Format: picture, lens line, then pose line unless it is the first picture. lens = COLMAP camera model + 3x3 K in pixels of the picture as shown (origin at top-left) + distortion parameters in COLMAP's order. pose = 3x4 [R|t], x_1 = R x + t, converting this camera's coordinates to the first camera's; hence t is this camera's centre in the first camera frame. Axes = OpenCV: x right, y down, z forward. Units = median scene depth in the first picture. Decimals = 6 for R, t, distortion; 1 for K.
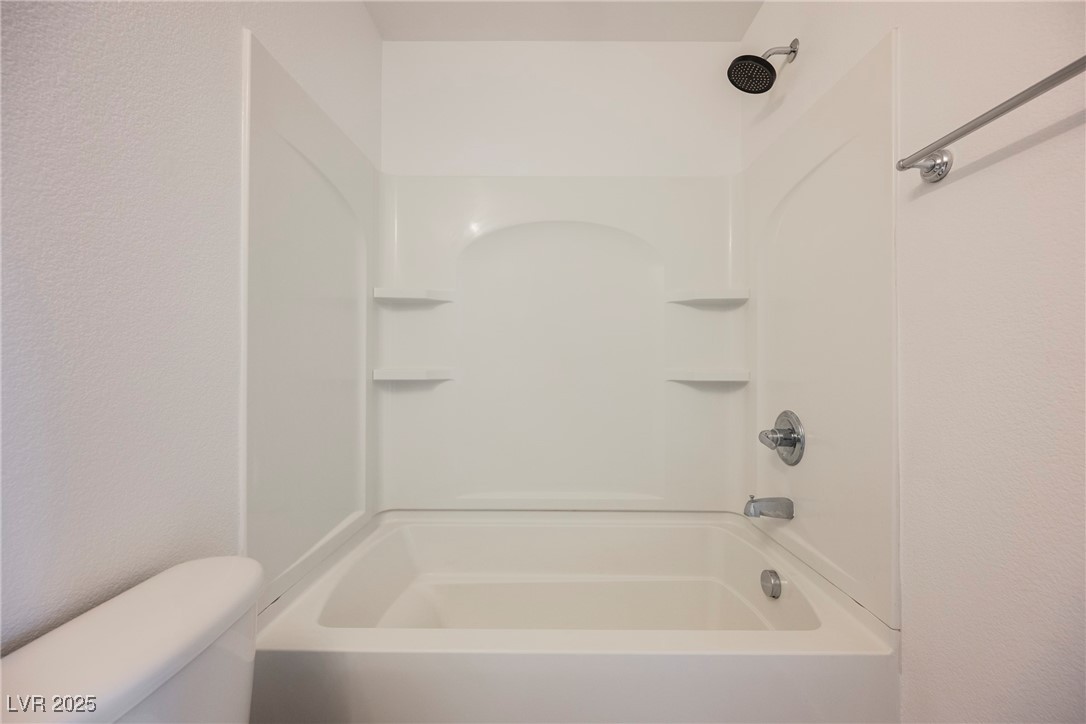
lens RADIAL K [[427.4, 0, 542.5], [0, 427.4, 361.8], [0, 0, 1]] dist [0.000490, -0.000560]
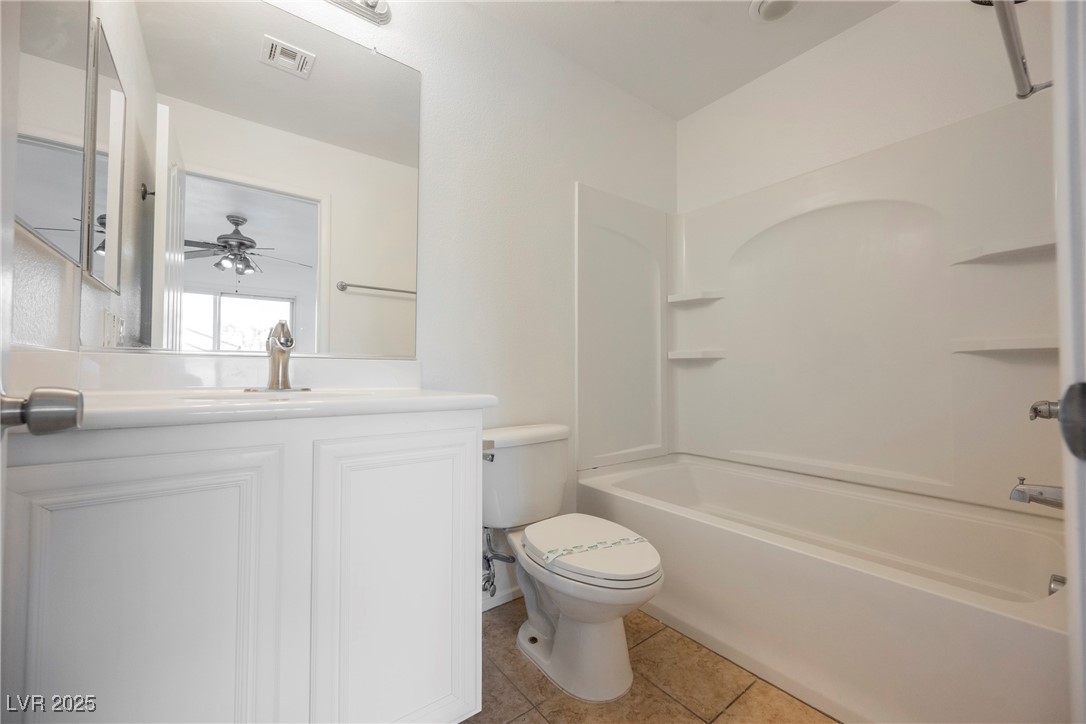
lens RADIAL K [[427.4, 0, 546.7], [0, 427.4, 361.7], [0, 0, 1]] dist [0.000490, -0.000560]
pose [[0.614487, -0.022324, -0.788611, 0.480413], [0.004277, 0.999679, -0.024966, 0.083116], [0.788915, 0.011968, 0.614386, -0.216763]]
